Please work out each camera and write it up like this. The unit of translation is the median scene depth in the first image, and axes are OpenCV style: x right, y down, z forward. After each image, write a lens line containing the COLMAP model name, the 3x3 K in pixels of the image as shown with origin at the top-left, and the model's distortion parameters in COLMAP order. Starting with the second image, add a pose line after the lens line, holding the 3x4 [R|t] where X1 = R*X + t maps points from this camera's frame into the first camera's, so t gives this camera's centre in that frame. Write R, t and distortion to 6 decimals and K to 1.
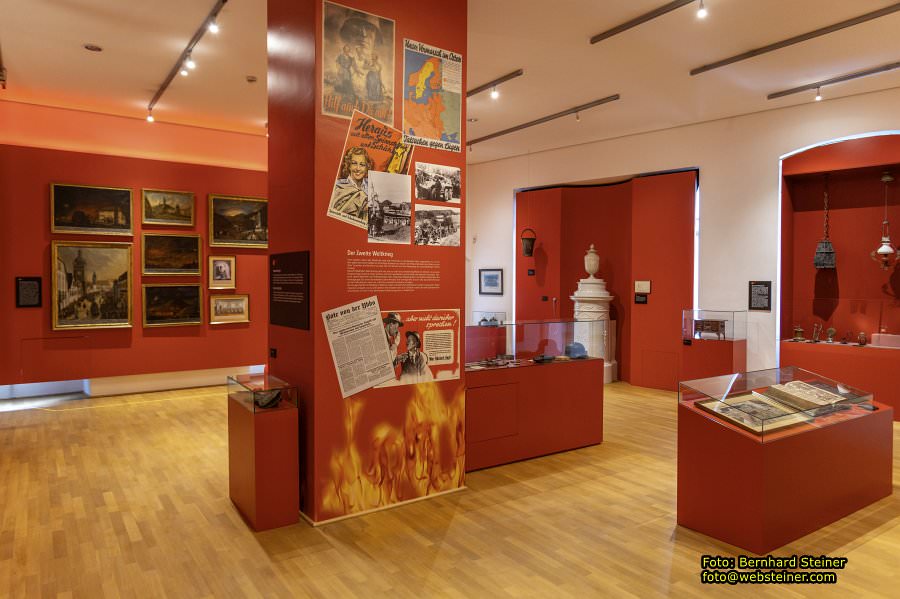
lens RADIAL K [[613.4, 0, 451.7], [0, 613.4, 298.0], [0, 0, 1]] dist [0.011861, 0.001313]
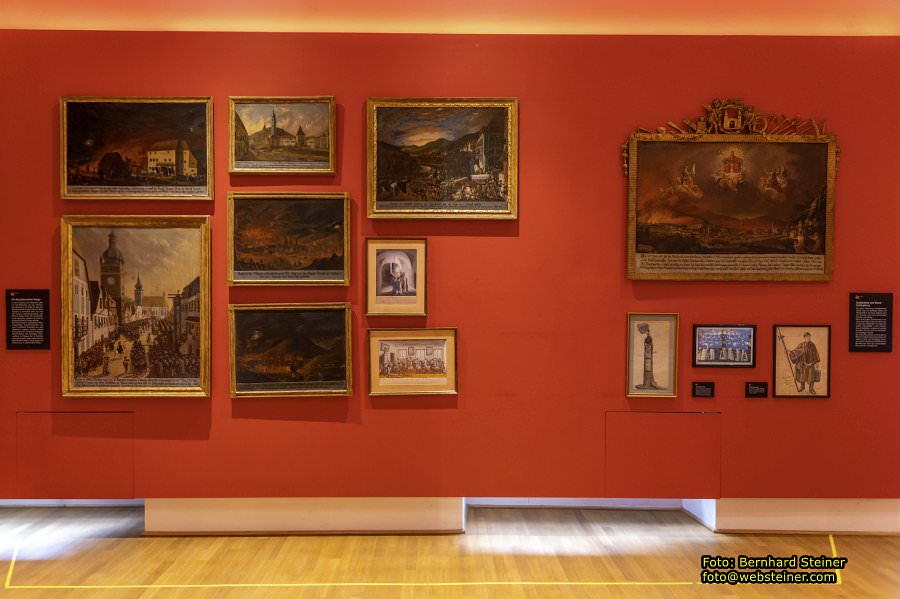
lens RADIAL K [[613.4, 0, 450.9], [0, 613.4, 299.3], [0, 0, 1]] dist [0.011861, 0.001313]
pose [[0.832282, 0.011604, -0.554231, -0.108388], [-0.015967, 0.999868, -0.003044, -0.027374], [0.554122, 0.011384, 0.832357, 0.709017]]
